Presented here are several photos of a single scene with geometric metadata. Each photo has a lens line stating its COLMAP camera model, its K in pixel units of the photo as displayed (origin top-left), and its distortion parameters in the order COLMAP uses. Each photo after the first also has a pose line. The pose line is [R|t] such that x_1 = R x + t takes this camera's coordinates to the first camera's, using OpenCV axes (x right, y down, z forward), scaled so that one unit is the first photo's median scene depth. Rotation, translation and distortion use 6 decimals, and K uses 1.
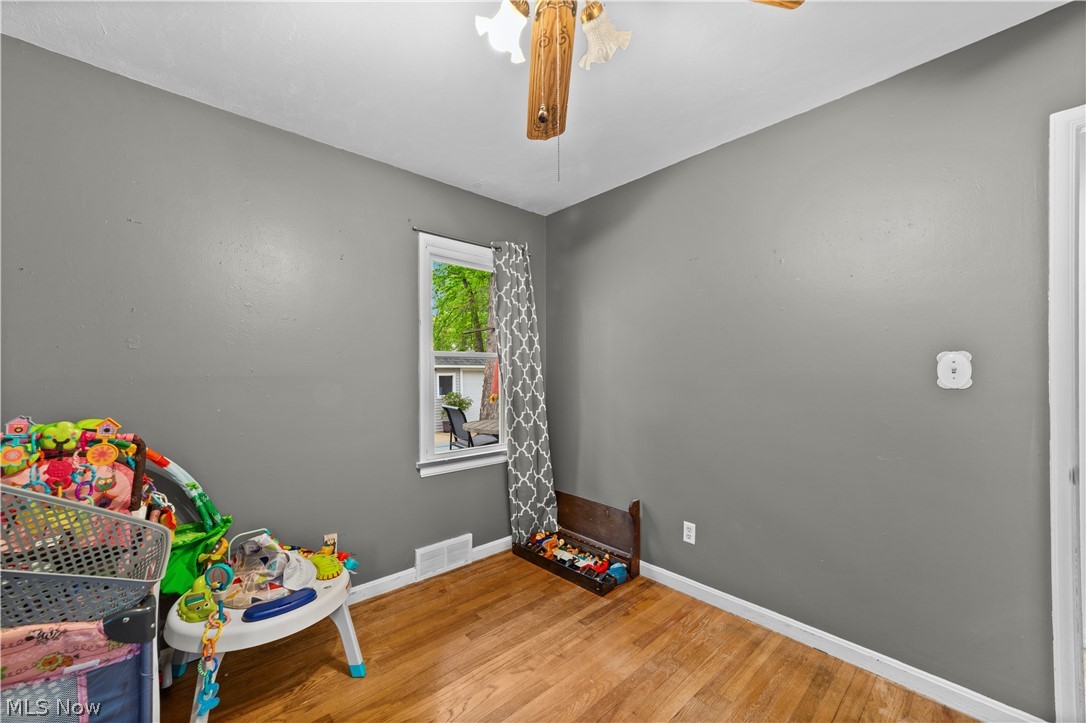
lens RADIAL K [[424.1, 0, 537.1], [0, 424.1, 369.6], [0, 0, 1]] dist [-0.004189, 0.000093]
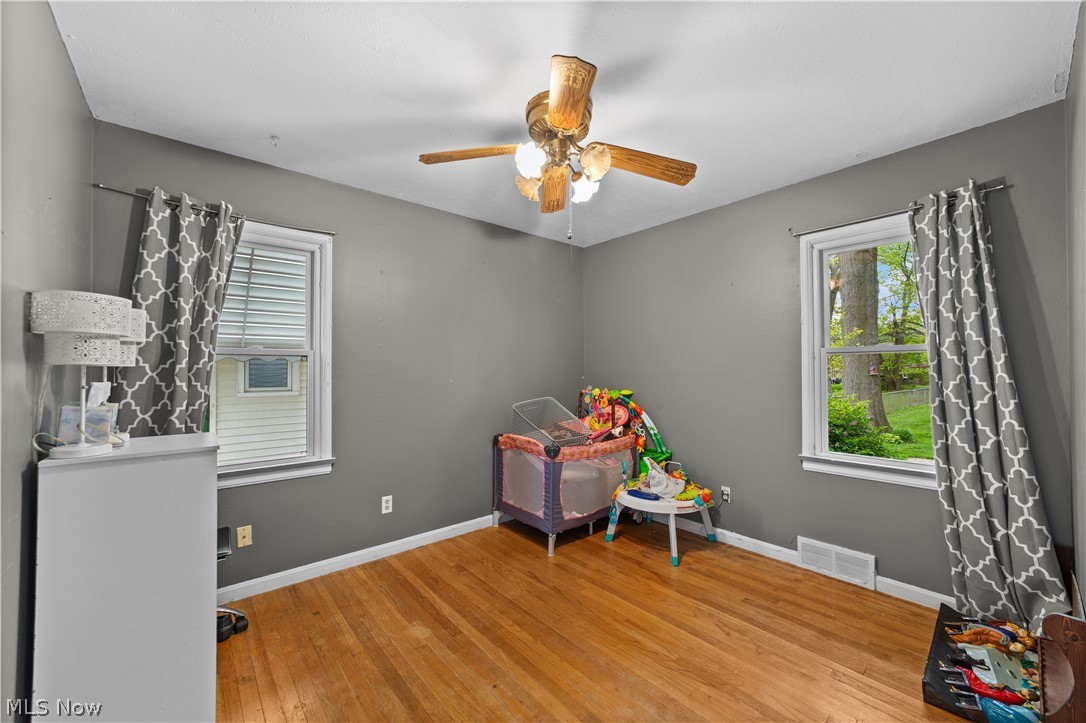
lens RADIAL K [[424.1, 0, 536.5], [0, 424.1, 362.1], [0, 0, 1]] dist [-0.004189, 0.000093]
pose [[-0.039993, -0.019109, -0.999017, 0.849945], [0.007320, 0.999785, -0.019417, 0.005155], [0.999173, -0.008090, -0.039844, 0.408497]]
